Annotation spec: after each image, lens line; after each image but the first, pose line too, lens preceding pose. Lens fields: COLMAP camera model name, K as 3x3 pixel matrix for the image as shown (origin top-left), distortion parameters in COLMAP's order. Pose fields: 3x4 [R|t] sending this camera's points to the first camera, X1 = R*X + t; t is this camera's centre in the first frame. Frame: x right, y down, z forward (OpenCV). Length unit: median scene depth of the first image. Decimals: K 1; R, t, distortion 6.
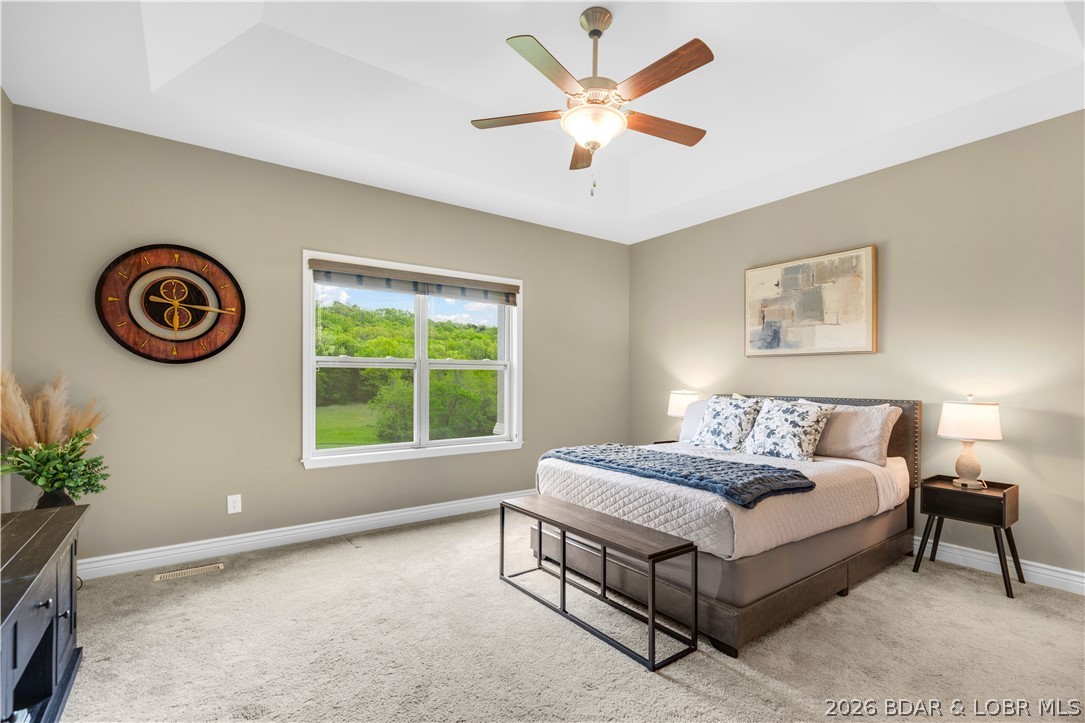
lens RADIAL K [[487.9, 0, 534.9], [0, 487.9, 373.5], [0, 0, 1]] dist [0.006759, -0.001747]
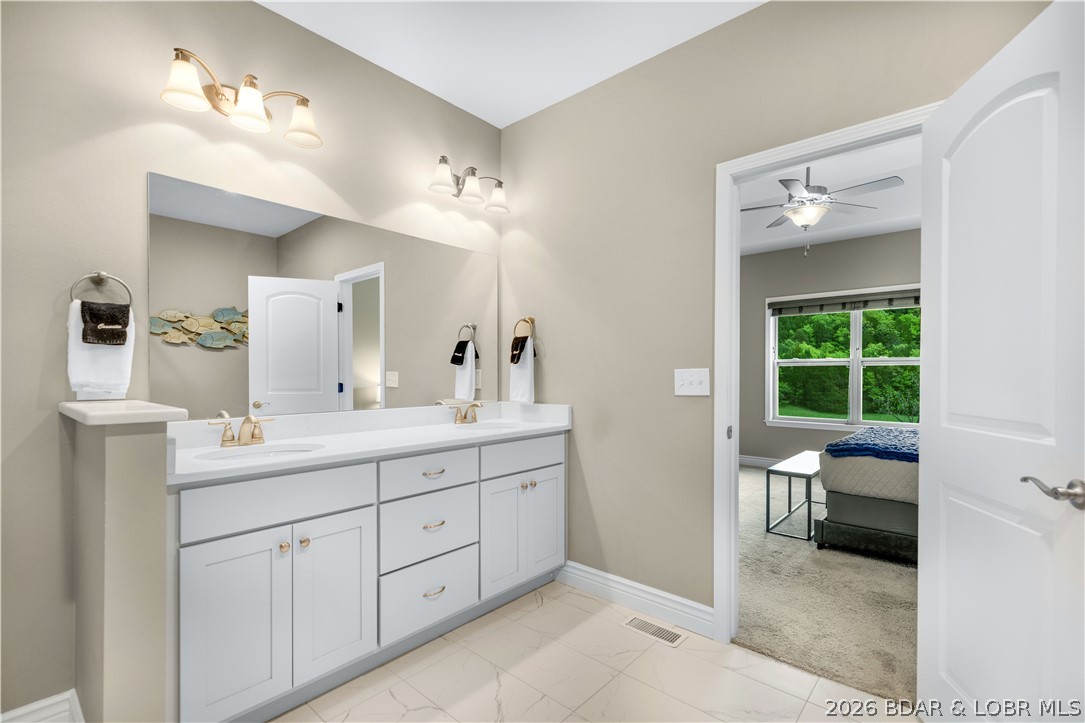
lens RADIAL K [[487.9, 0, 547.5], [0, 487.9, 365.4], [0, 0, 1]] dist [0.006759, -0.001747]
pose [[0.206129, -0.012271, -0.978448, 0.992032], [0.013222, 0.999865, -0.009754, -0.010047], [0.978435, -0.010926, 0.206264, -0.102573]]
